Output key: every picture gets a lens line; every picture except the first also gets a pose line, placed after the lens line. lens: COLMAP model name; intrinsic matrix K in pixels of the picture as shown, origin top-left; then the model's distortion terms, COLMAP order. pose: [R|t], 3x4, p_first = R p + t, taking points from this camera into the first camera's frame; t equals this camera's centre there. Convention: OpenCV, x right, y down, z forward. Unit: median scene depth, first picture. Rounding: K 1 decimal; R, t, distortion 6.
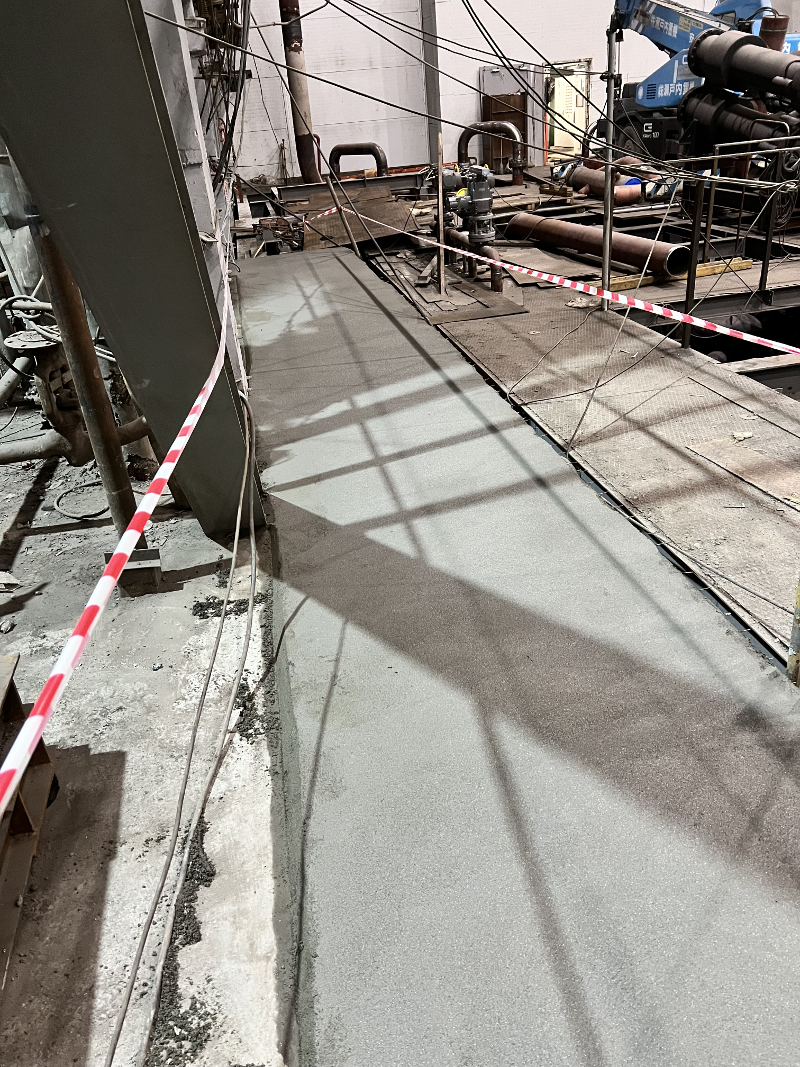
lens RADIAL K [[804.4, 0, 394.1], [0, 804.4, 530.6], [0, 0, 1]] dist [0.042140, -0.052051]
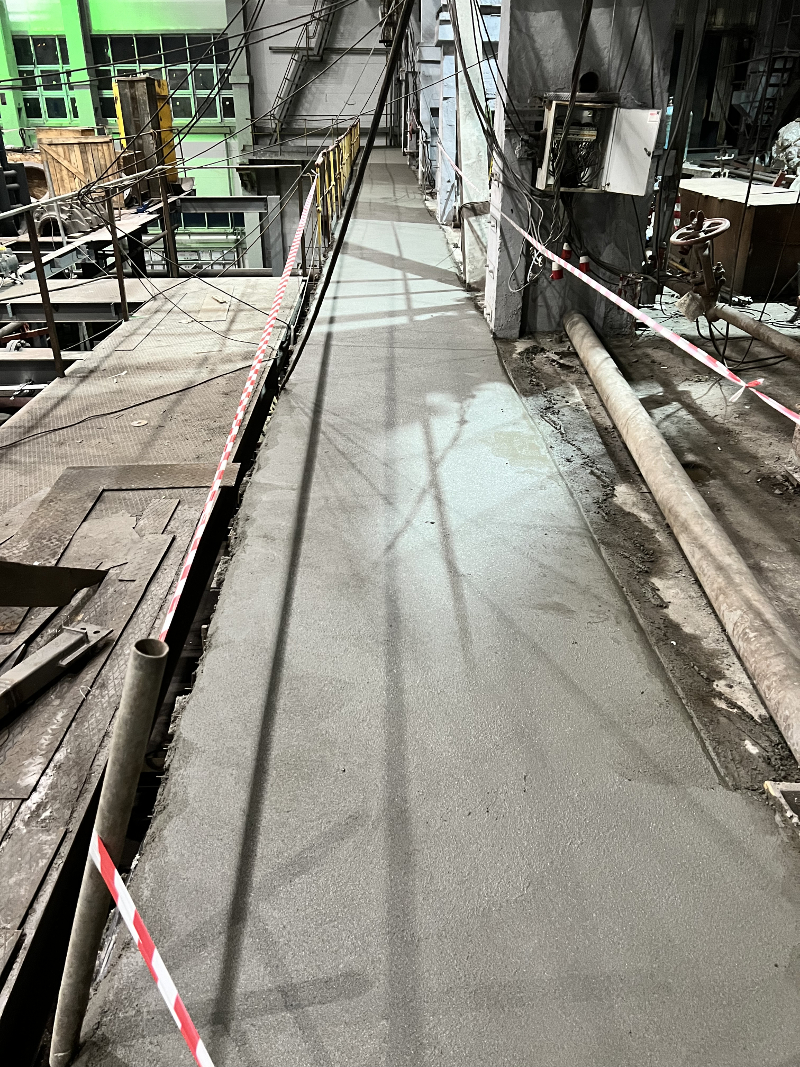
lens RADIAL K [[804.4, 0, 390.3], [0, 804.4, 528.3], [0, 0, 1]] dist [0.042140, -0.052051]
pose [[-0.981945, 0.003859, 0.189126, -0.245248], [0.156799, 0.575886, 0.802353, -0.940169], [-0.105818, 0.817521, -0.566093, 1.843844]]
